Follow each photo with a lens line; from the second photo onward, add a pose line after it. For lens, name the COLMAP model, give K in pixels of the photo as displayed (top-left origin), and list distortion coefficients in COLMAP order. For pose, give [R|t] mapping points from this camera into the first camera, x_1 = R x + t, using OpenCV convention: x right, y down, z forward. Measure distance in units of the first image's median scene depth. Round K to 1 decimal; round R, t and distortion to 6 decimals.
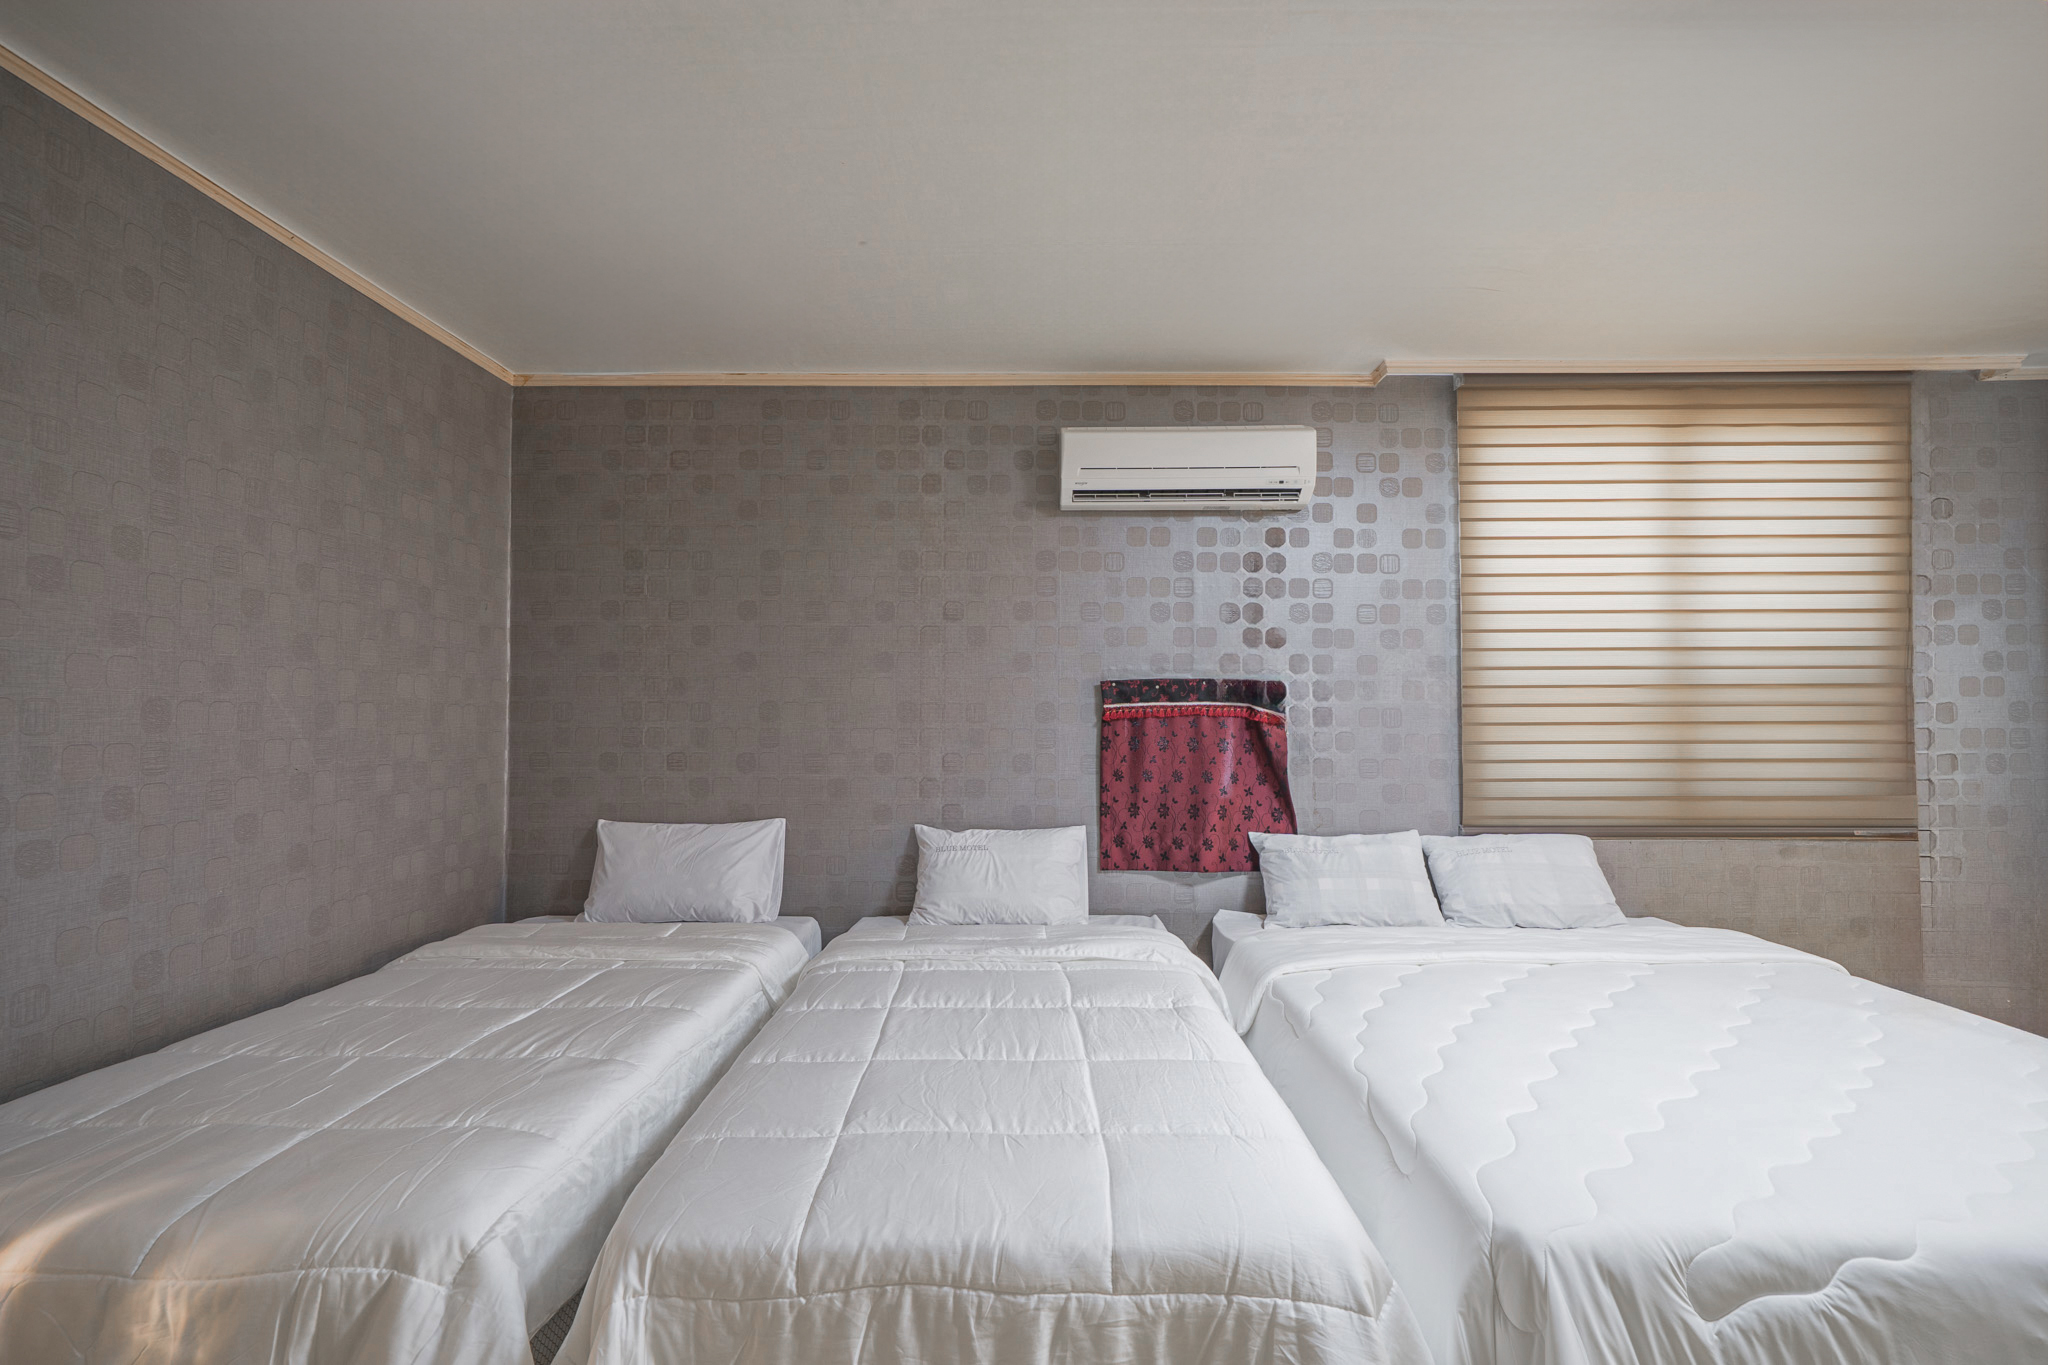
lens RADIAL K [[959.2, 0, 1024.0], [0, 959.2, 682.5], [0, 0, 1]] dist [0.001200, 0.000832]
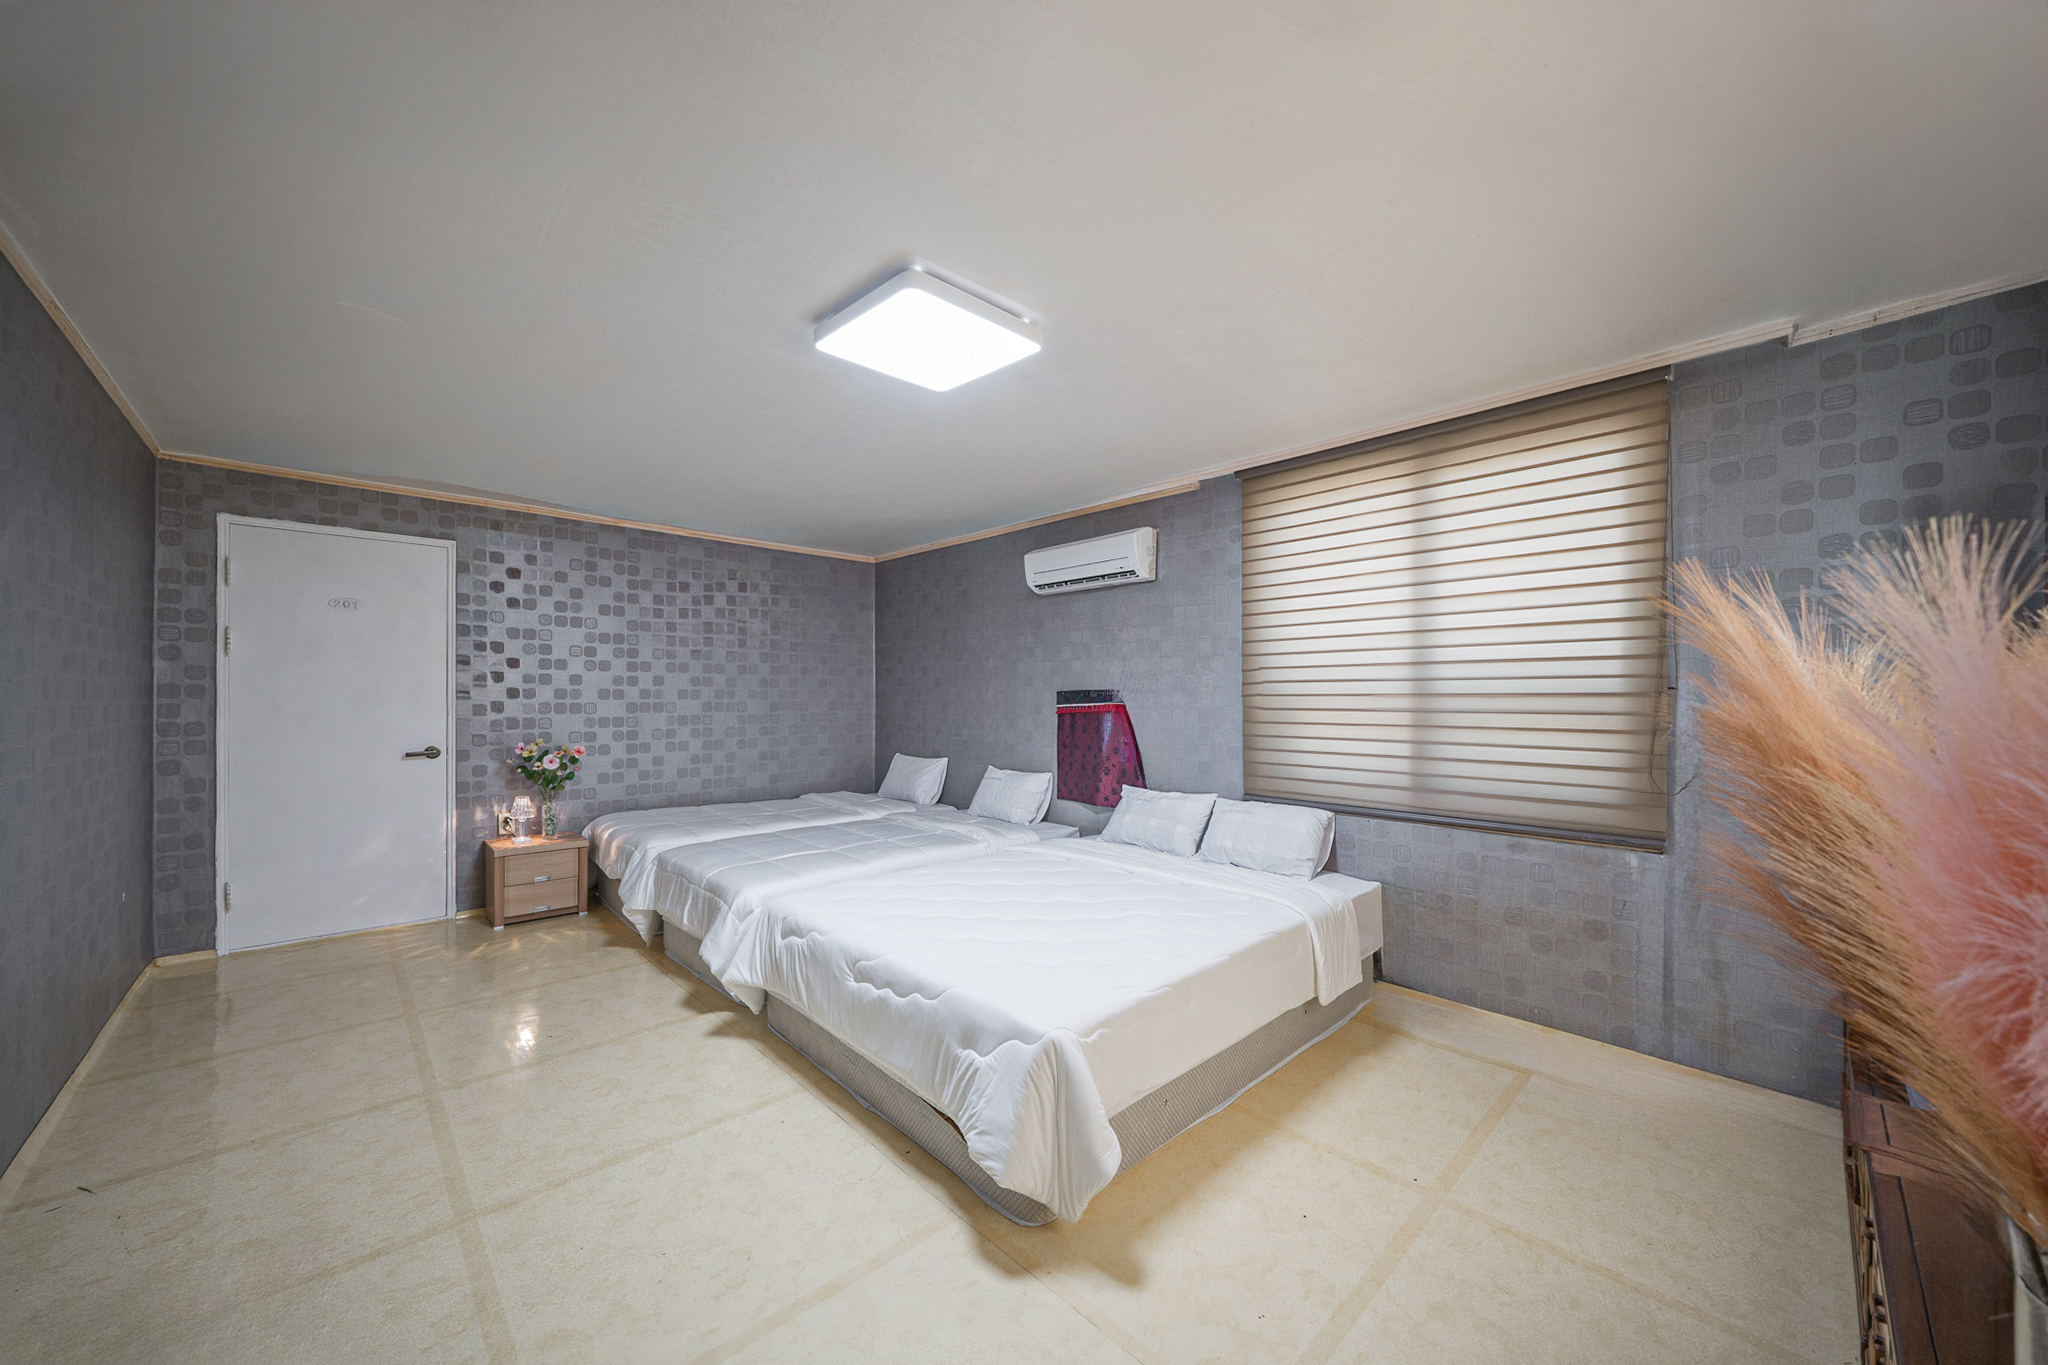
lens RADIAL K [[732.0, 0, 1016.0], [0, 732.0, 694.9], [0, 0, 1]] dist [-0.002124, -0.000194]
pose [[0.690788, 0.001951, -0.723055, 1.000296], [0.017963, 0.999641, 0.019859, -0.022916], [0.722835, -0.026706, 0.690505, 0.022449]]
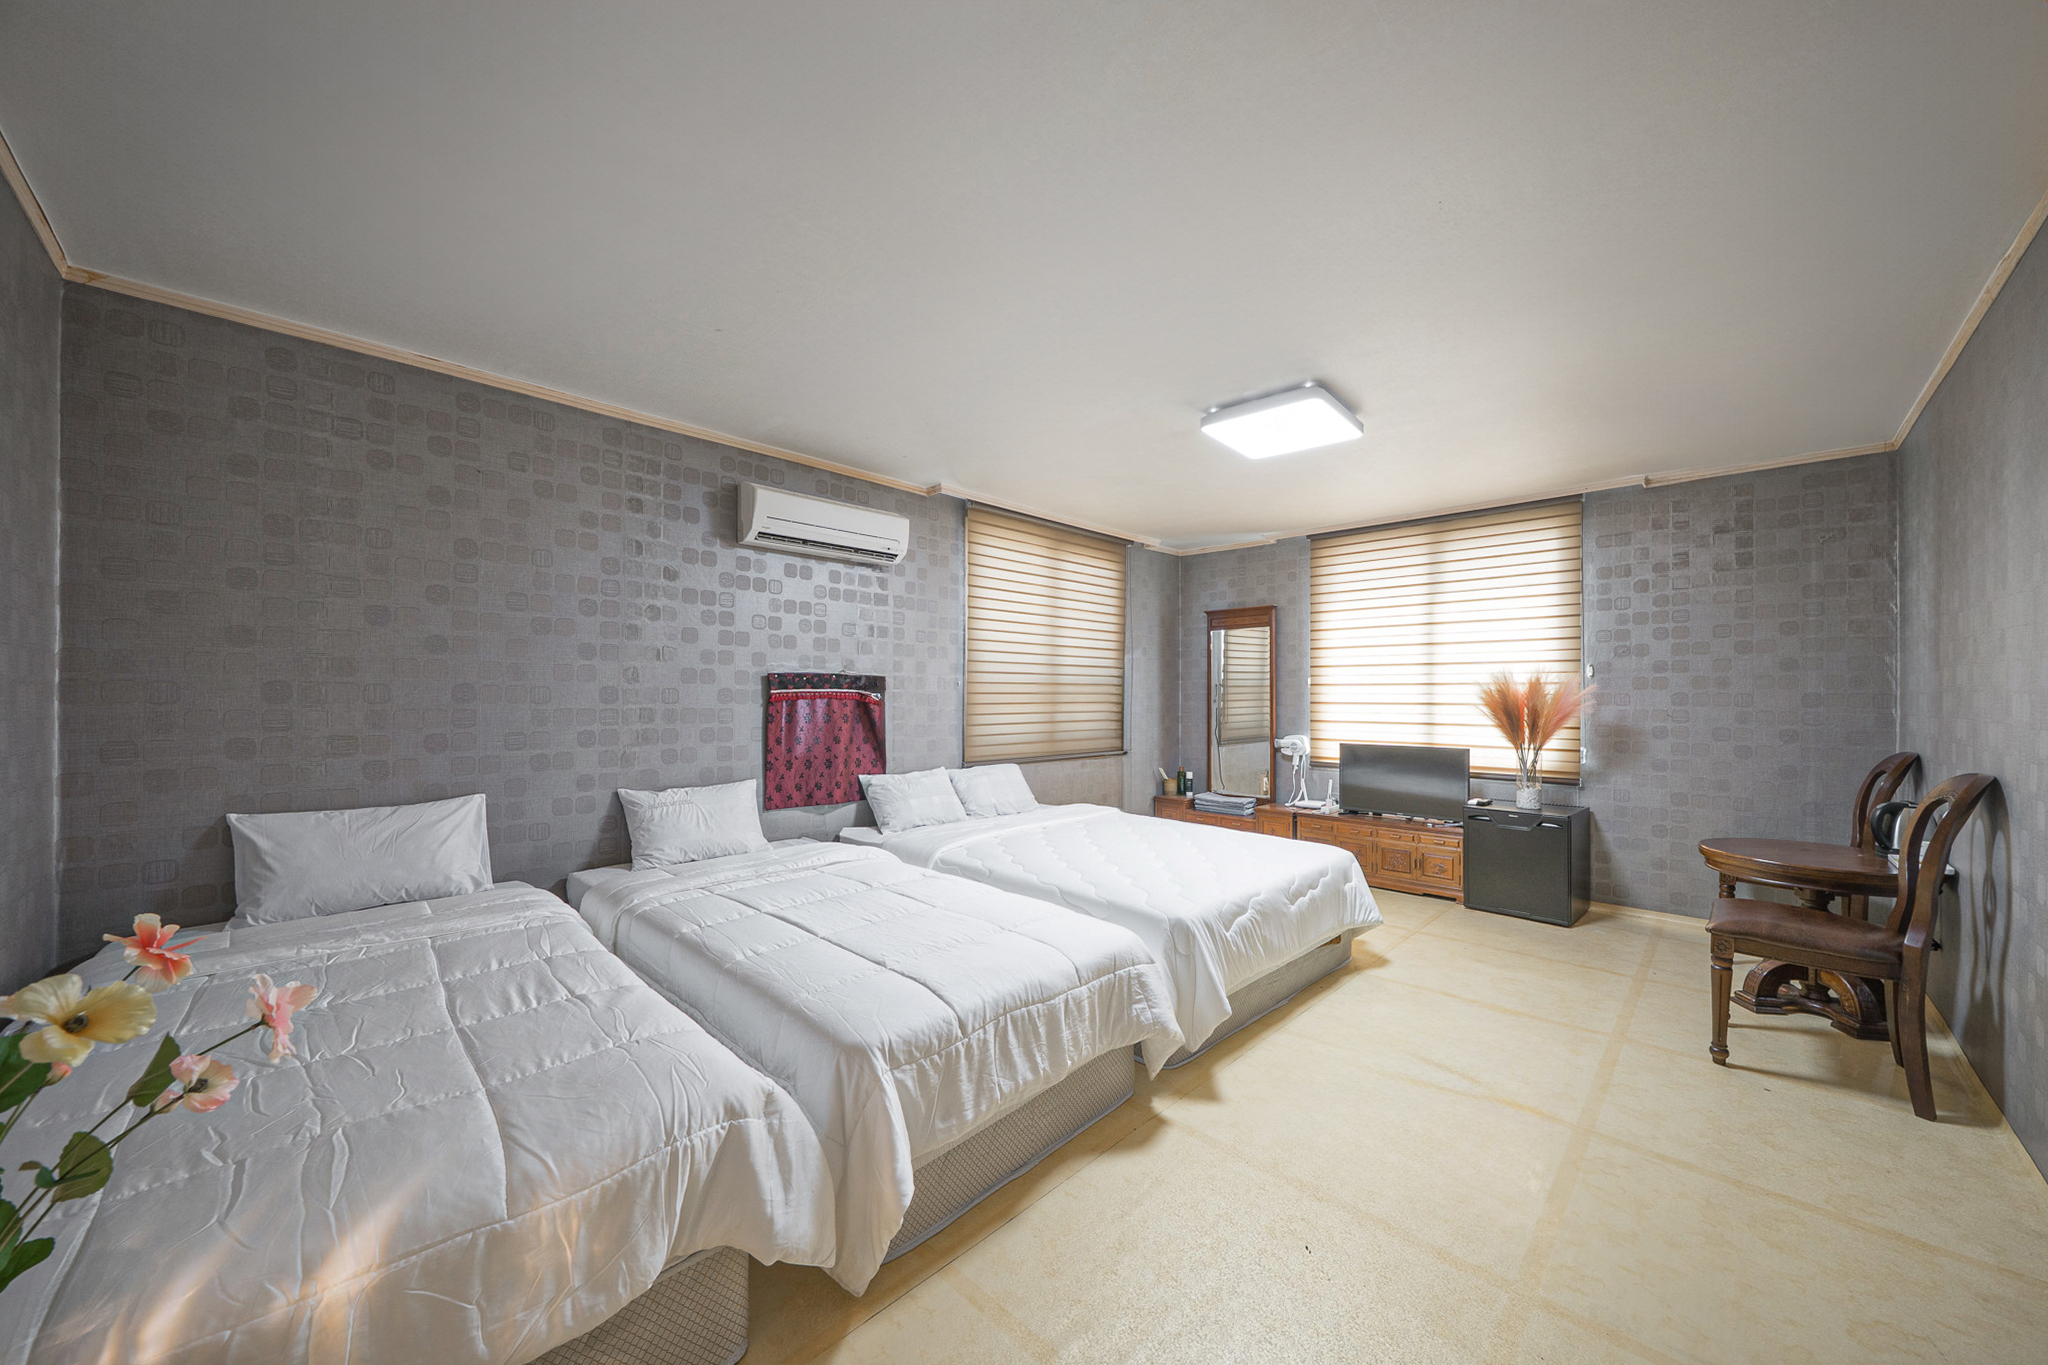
lens RADIAL K [[732.0, 0, 1016.0], [0, 732.0, 694.9], [0, 0, 1]] dist [-0.002124, -0.000194]
pose [[0.701727, 0.005708, 0.712423, -0.418590], [-0.029961, 0.999320, 0.021505, -0.003751], [-0.711816, -0.036436, 0.701421, 0.011969]]
